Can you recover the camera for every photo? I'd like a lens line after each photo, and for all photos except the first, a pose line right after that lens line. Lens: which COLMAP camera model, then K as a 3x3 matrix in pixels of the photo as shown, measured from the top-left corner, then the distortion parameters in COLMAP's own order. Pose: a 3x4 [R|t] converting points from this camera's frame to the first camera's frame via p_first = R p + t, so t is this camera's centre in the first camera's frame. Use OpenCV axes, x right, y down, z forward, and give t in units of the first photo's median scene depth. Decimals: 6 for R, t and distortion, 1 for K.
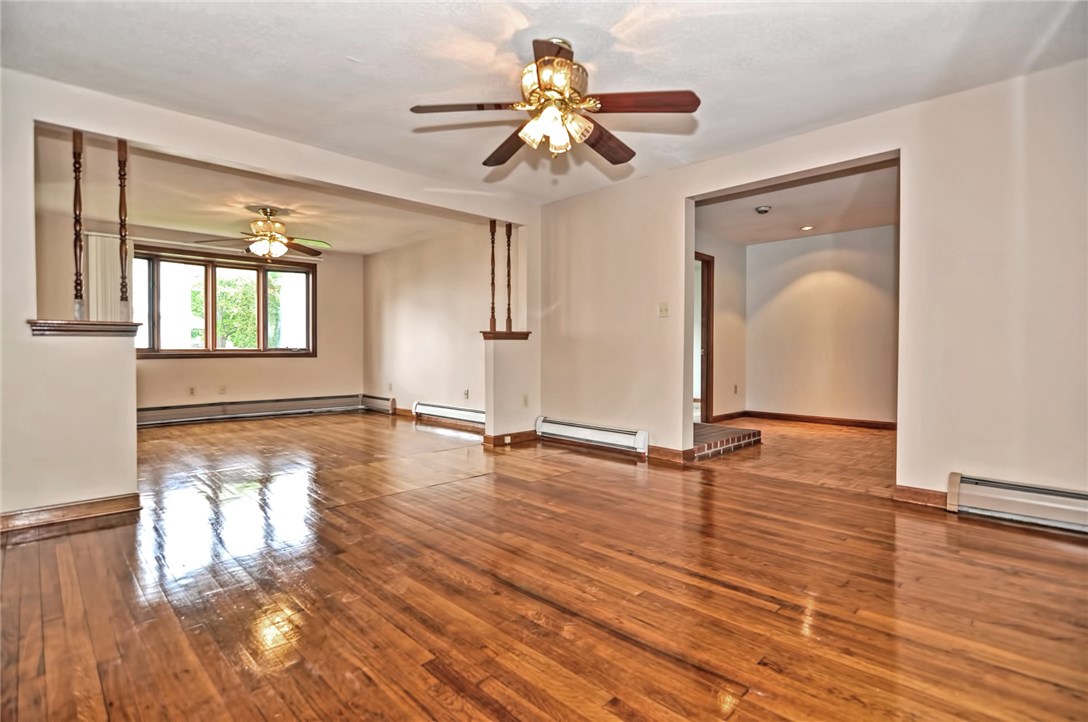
lens RADIAL K [[521.9, 0, 539.7], [0, 521.9, 359.0], [0, 0, 1]] dist [-0.003046, -0.000292]
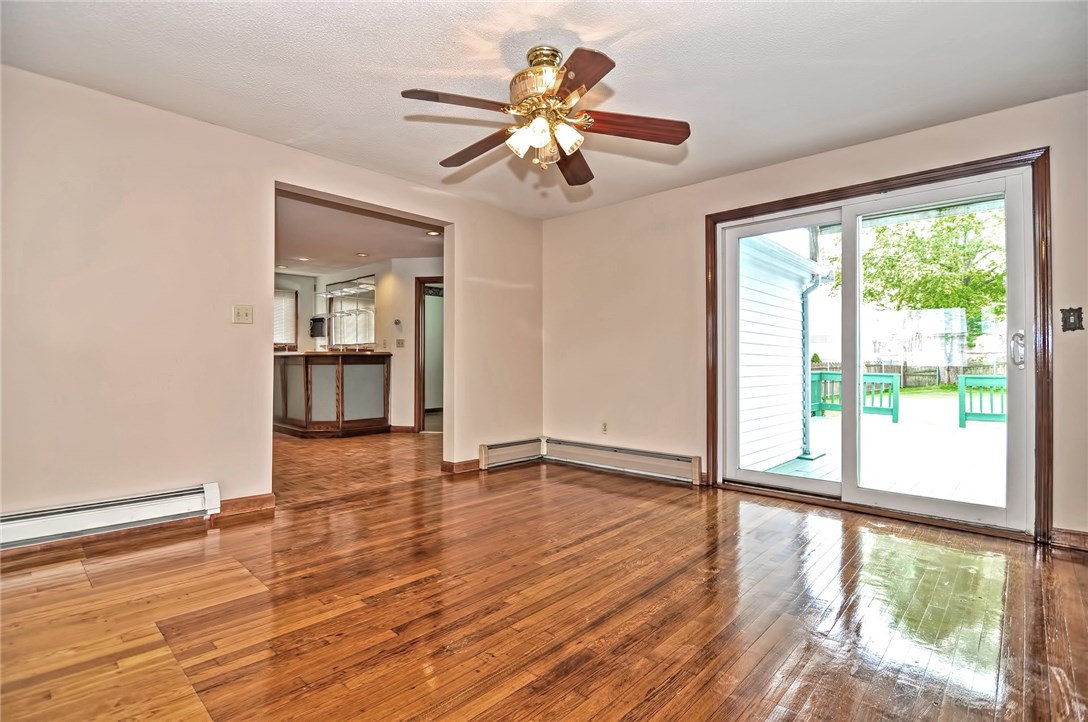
lens RADIAL K [[521.9, 0, 539.7], [0, 521.9, 359.0], [0, 0, 1]] dist [-0.003046, -0.000292]
pose [[-0.034546, 0.007538, 0.999375, -0.863183], [0.016663, 0.999837, -0.006966, -0.026613], [-0.999264, 0.016412, -0.034666, 0.974574]]
